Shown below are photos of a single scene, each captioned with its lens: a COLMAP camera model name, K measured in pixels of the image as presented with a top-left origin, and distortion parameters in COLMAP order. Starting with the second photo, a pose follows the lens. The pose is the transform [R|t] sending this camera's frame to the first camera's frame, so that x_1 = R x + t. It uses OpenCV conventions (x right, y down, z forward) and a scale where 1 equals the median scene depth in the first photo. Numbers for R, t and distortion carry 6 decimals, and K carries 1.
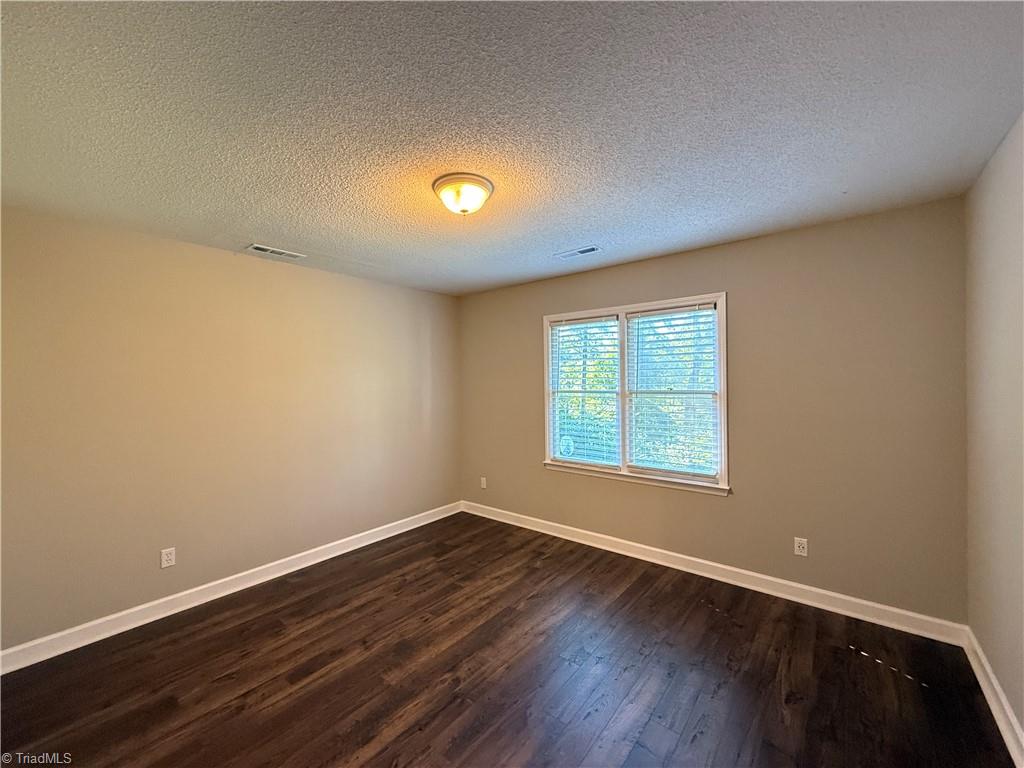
lens RADIAL K [[409.1, 0, 515.5], [0, 409.1, 380.4], [0, 0, 1]] dist [-0.000835, -0.000431]
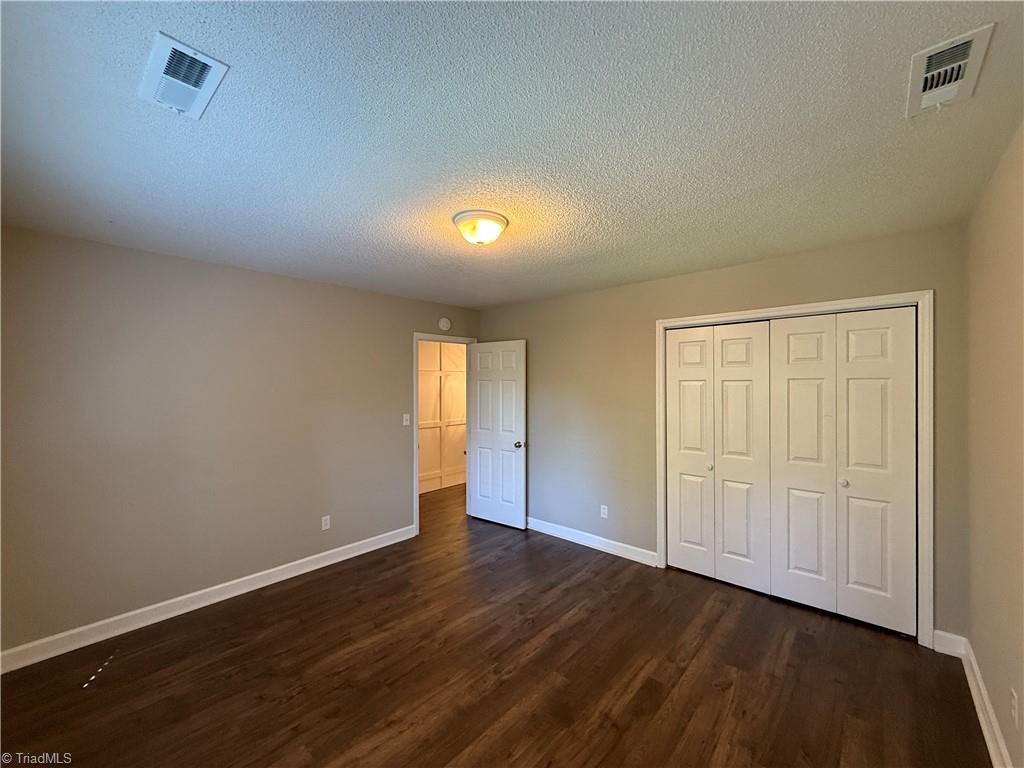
lens RADIAL K [[409.1, 0, 514.3], [0, 409.1, 383.0], [0, 0, 1]] dist [-0.000835, -0.000431]
pose [[-0.998456, 0.018109, 0.052506, -0.190458], [0.018030, 0.999835, -0.001979, -0.023020], [-0.052533, -0.001029, -0.998619, 1.516386]]
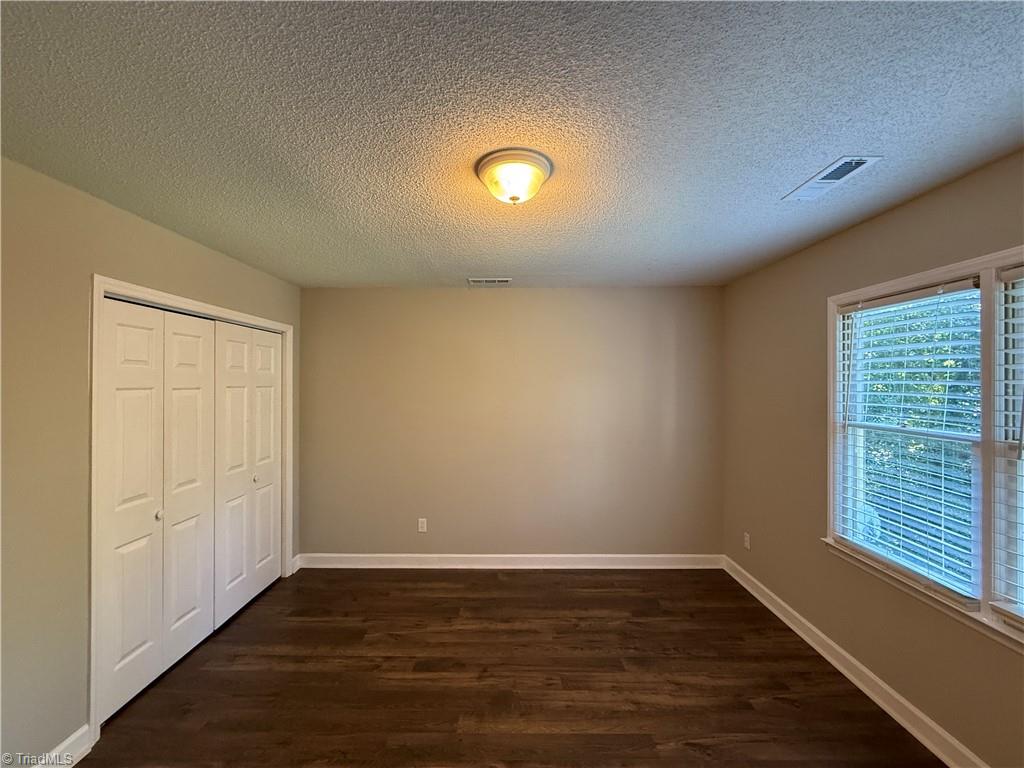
lens RADIAL K [[409.1, 0, 507.6], [0, 409.1, 383.0], [0, 0, 1]] dist [-0.000835, -0.000431]
pose [[0.620527, 0.011948, -0.784094, 0.356105], [-0.009430, 0.999925, 0.007774, -0.045393], [0.784129, 0.002570, 0.620593, 0.365736]]
